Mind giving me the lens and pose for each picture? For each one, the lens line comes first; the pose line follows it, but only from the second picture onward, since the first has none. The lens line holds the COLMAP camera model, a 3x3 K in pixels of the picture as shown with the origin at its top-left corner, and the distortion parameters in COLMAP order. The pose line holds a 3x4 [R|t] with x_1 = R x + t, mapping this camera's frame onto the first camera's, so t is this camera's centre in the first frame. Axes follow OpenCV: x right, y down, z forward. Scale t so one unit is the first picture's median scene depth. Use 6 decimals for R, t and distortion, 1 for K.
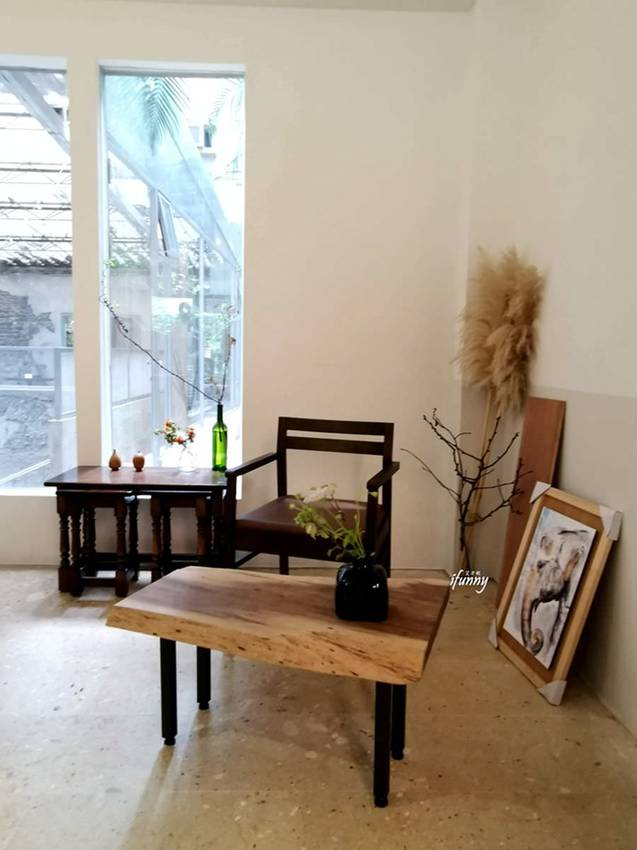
lens RADIAL K [[612.7, 0, 315.3], [0, 612.7, 429.2], [0, 0, 1]] dist [-0.005527, 0.013797]
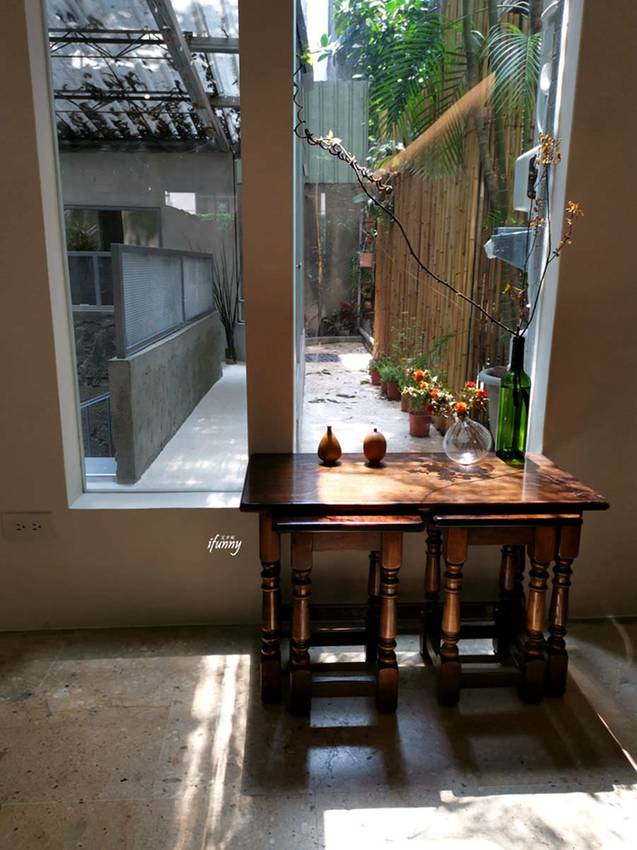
lens RADIAL K [[664.7, 0, 318.6], [0, 664.7, 423.0], [0, 0, 1]] dist [0.065725, -0.056477]
pose [[0.999473, -0.020920, 0.024836, -0.391385], [0.017954, 0.993299, 0.114172, -0.039797], [-0.027058, -0.113666, 0.993150, 0.474452]]
